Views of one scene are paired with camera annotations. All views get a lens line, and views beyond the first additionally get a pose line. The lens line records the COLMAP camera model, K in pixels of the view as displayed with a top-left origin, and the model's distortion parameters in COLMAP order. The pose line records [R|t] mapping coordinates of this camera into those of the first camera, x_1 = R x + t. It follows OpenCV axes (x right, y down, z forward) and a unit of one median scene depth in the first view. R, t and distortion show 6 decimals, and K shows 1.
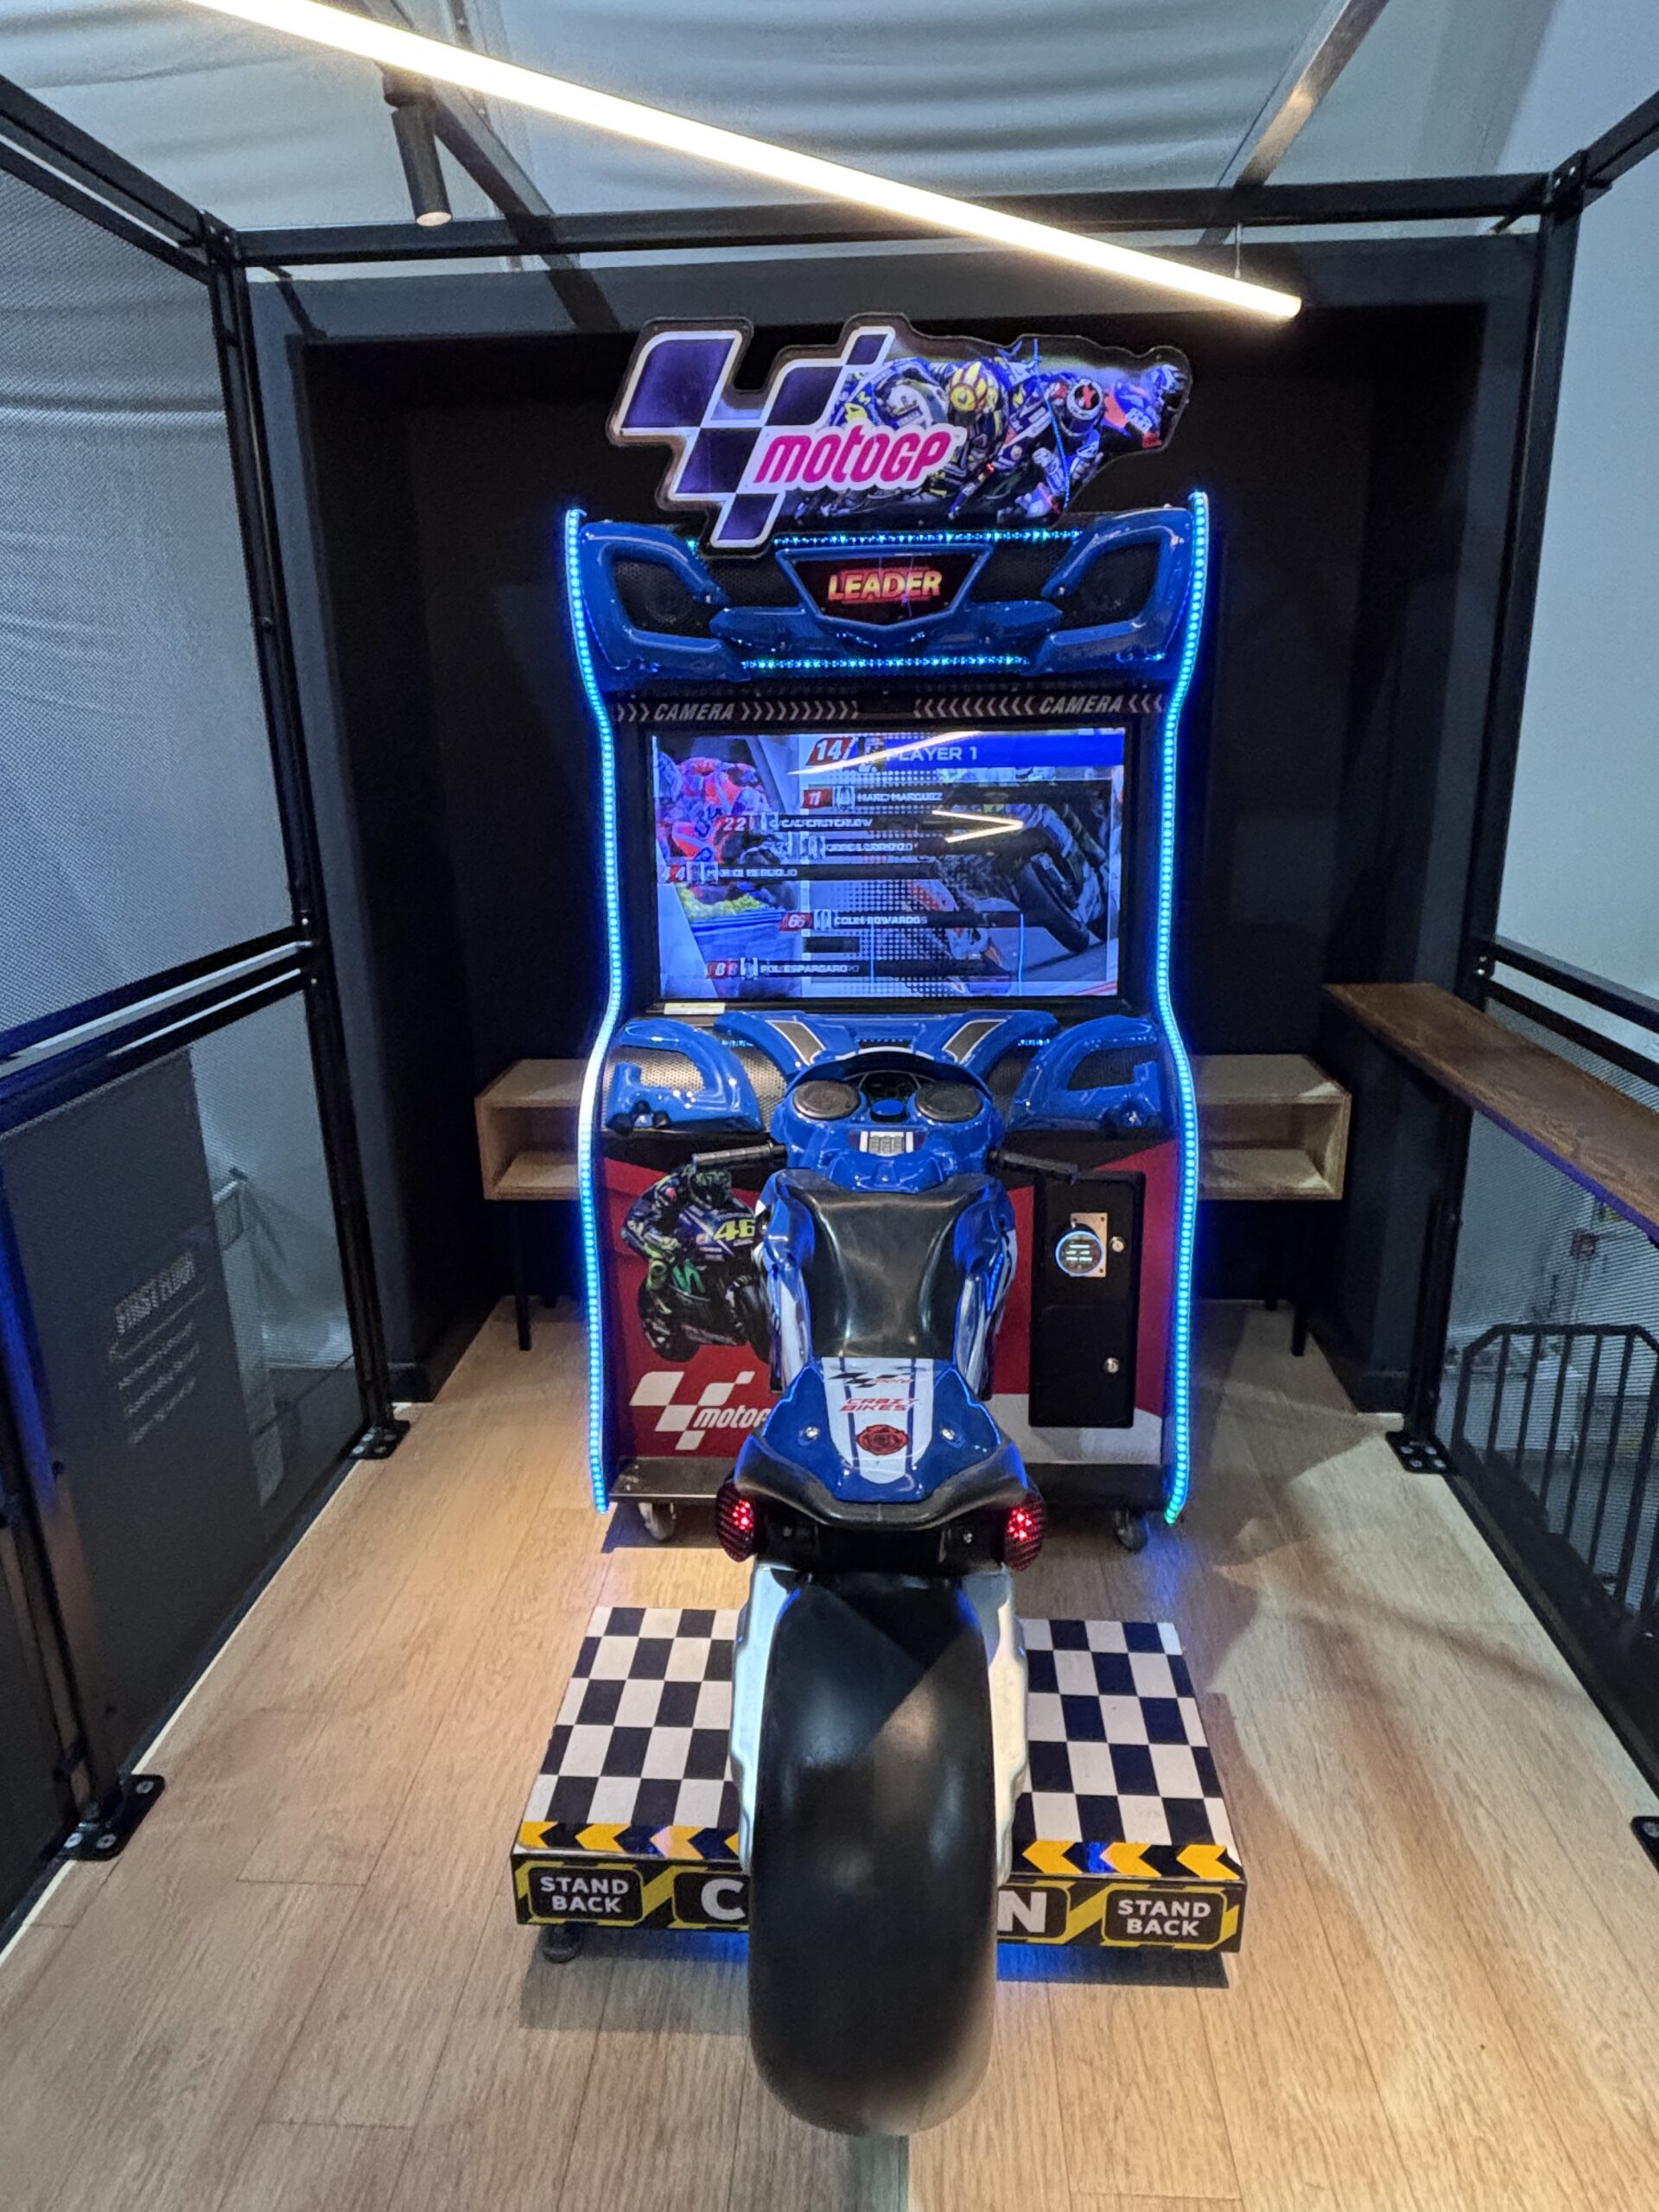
lens RADIAL K [[1325.2, 0, 829.5], [0, 1325.2, 1106.0], [0, 0, 1]] dist [0.060995, -0.082992]
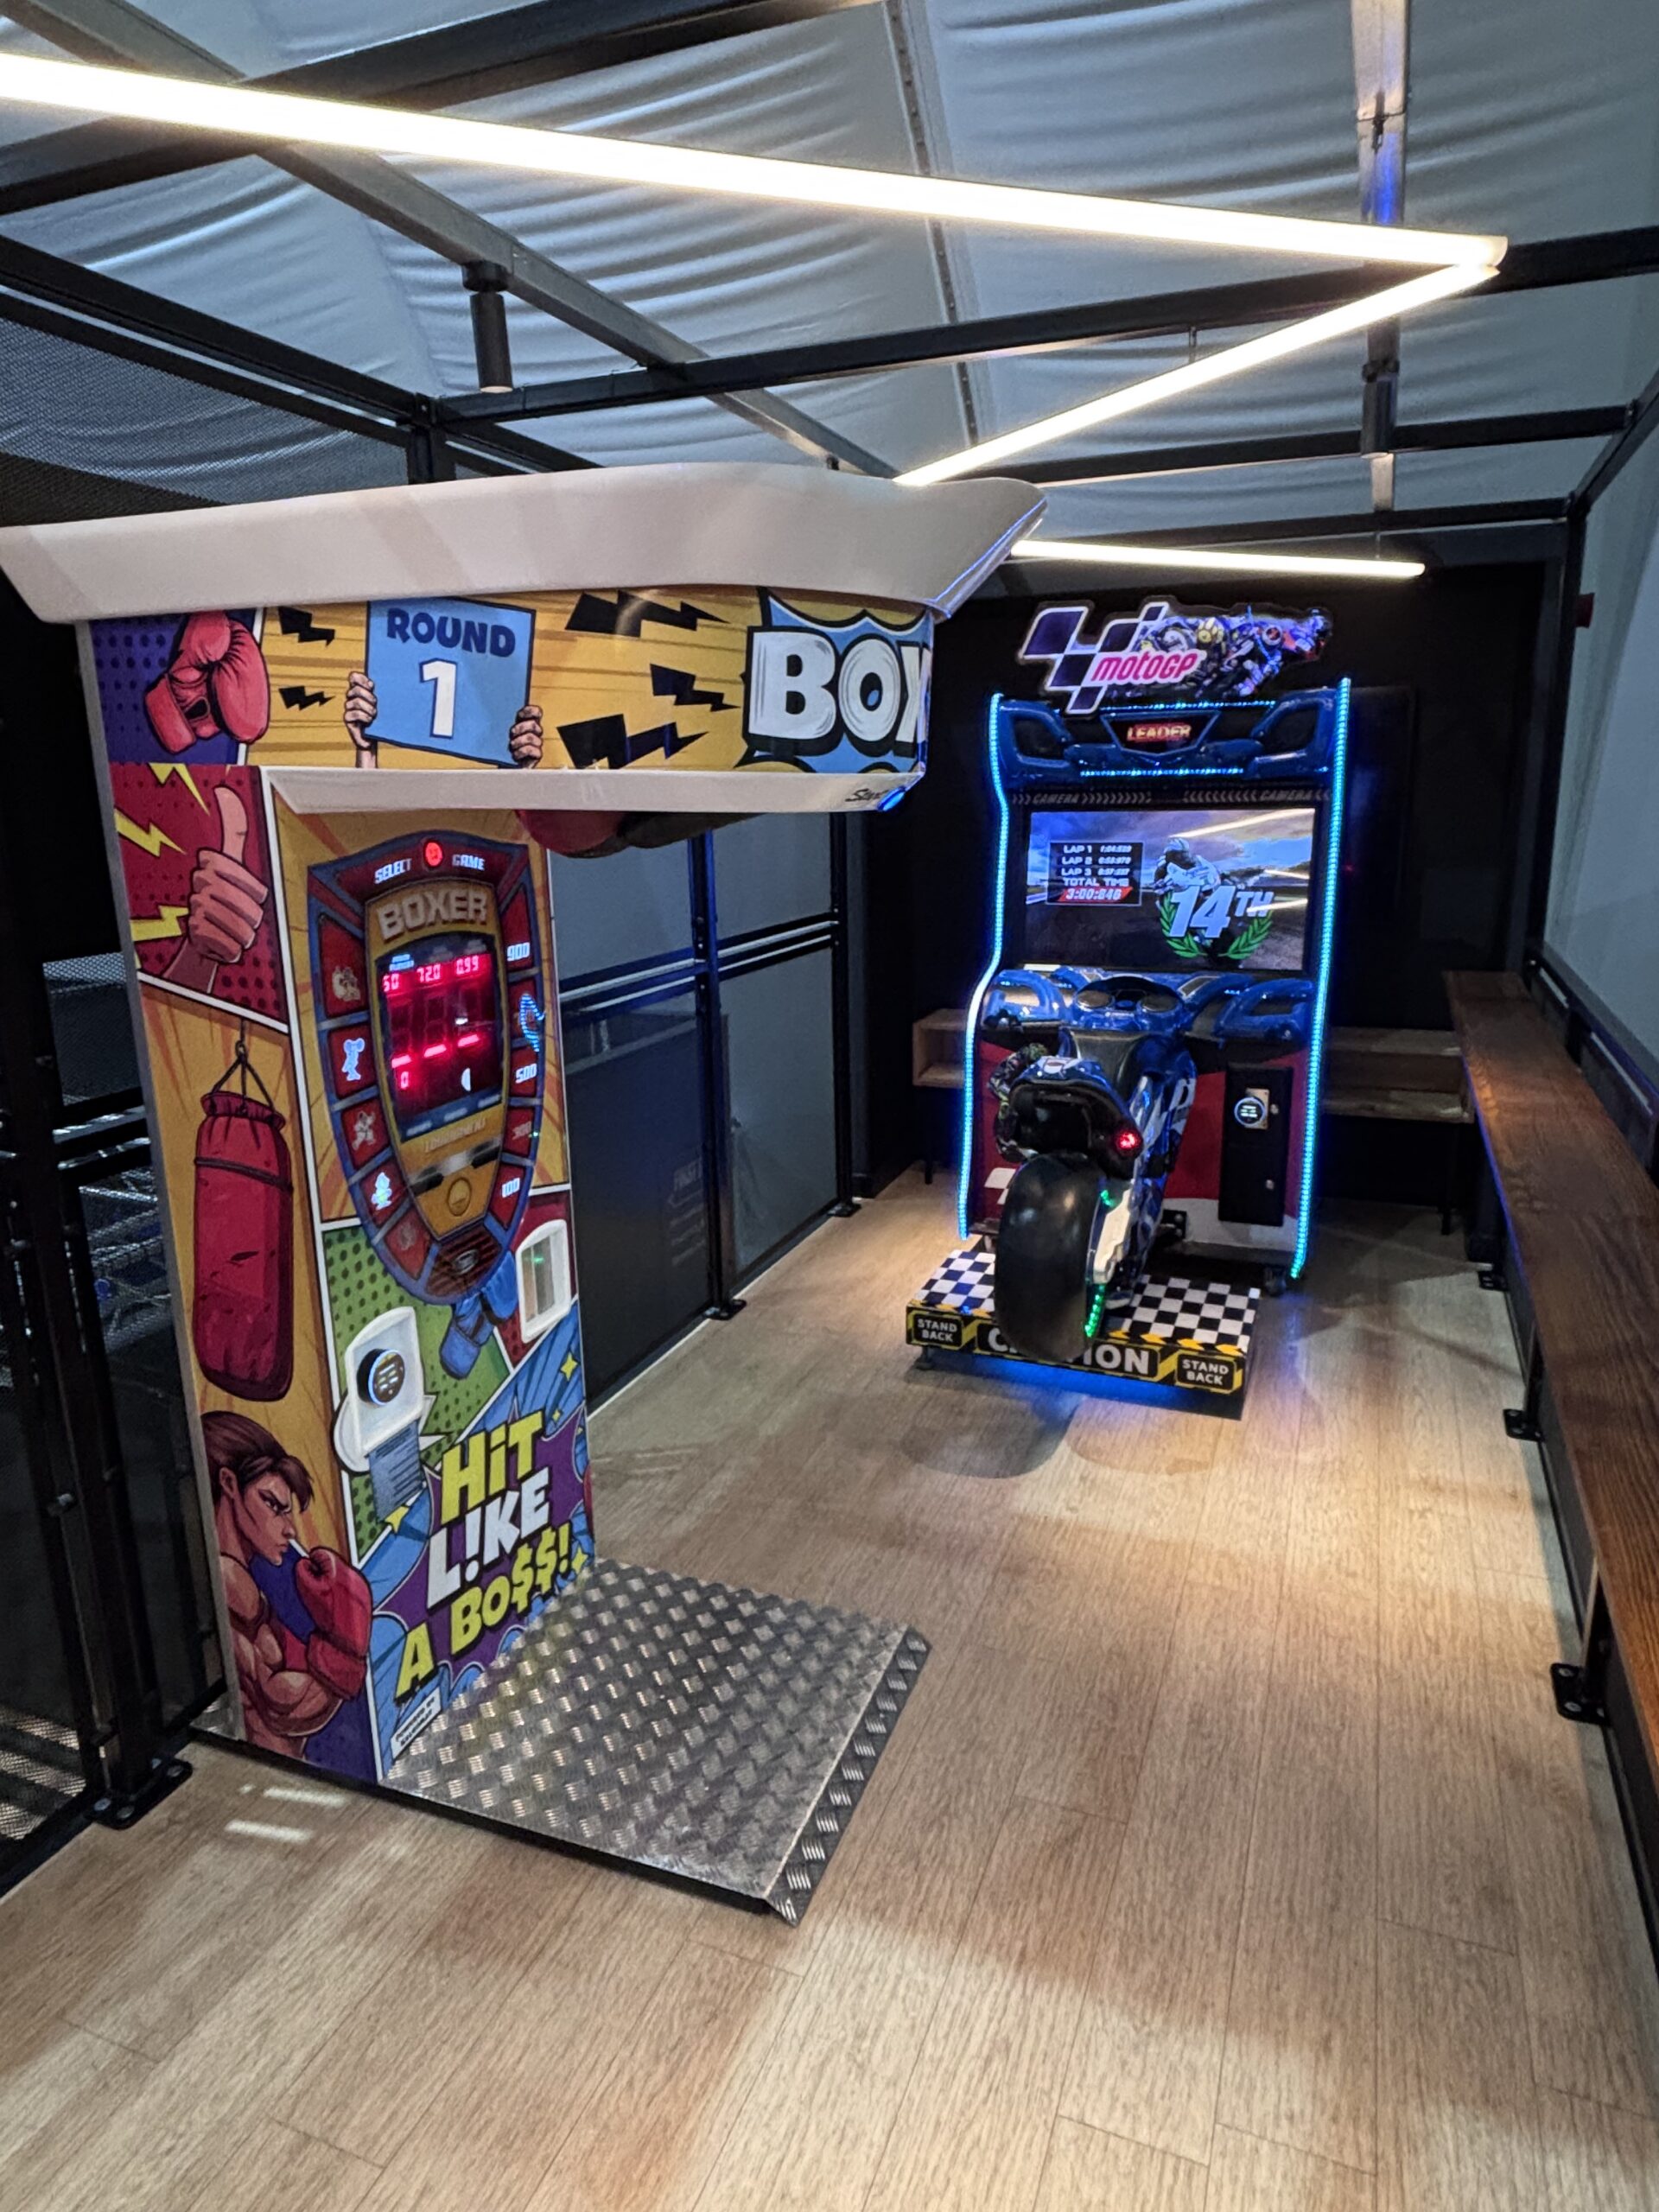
lens RADIAL K [[1325.2, 0, 829.5], [0, 1325.2, 1106.0], [0, 0, 1]] dist [0.060995, -0.082992]
pose [[0.948269, 0.076663, -0.308072, 0.223792], [-0.092286, 0.995065, -0.036445, 0.237858], [0.303758, 0.062990, 0.950665, -0.878932]]
